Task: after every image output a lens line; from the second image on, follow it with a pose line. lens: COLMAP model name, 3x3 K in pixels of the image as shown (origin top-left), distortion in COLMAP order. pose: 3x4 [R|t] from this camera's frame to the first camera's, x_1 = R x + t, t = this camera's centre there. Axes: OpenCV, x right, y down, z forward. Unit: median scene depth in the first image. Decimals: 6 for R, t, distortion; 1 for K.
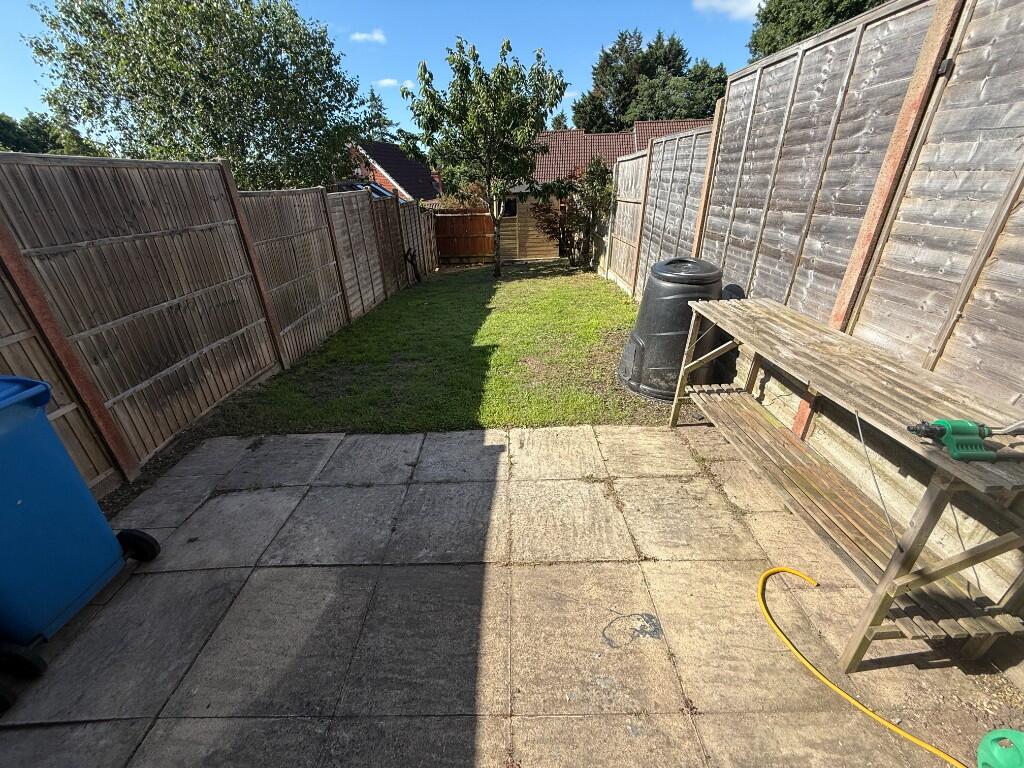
lens RADIAL K [[409.6, 0, 509.1], [0, 409.6, 384.3], [0, 0, 1]] dist [-0.002211, -0.000078]
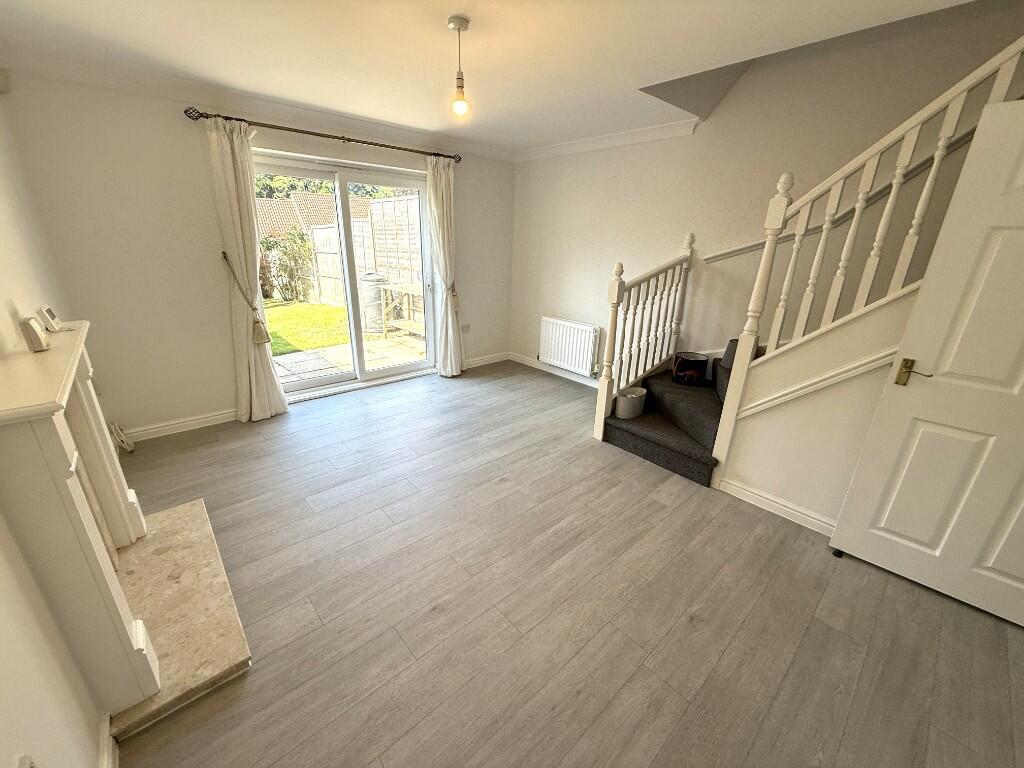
lens RADIAL K [[409.6, 0, 509.1], [0, 409.6, 384.3], [0, 0, 1]] dist [-0.002211, -0.000078]
pose [[0.736452, -0.187505, 0.649984, -0.238461], [0.269860, 0.962489, -0.028104, 0.218795], [-0.620333, 0.196102, 0.759428, -0.428096]]
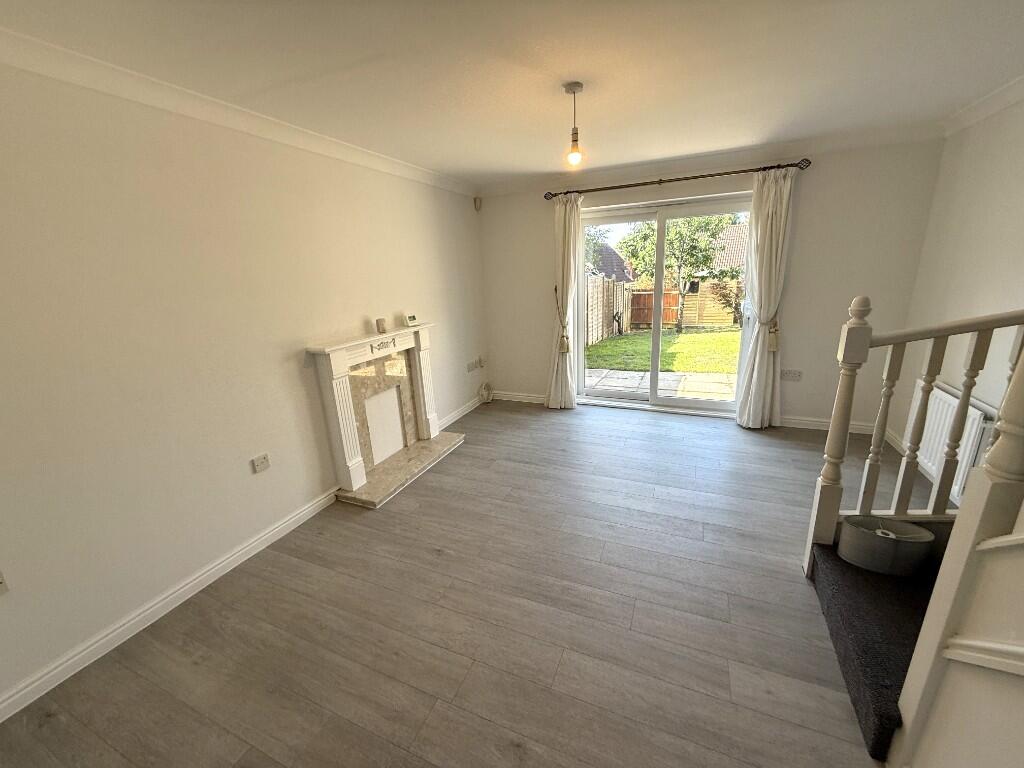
lens RADIAL K [[409.6, 0, 509.1], [0, 409.6, 384.3], [0, 0, 1]] dist [-0.002211, -0.000078]
pose [[0.917675, 0.086644, -0.387769, -0.004852], [-0.157815, 0.975134, -0.155592, 0.238205], [0.364646, 0.203978, 0.908530, -0.484713]]
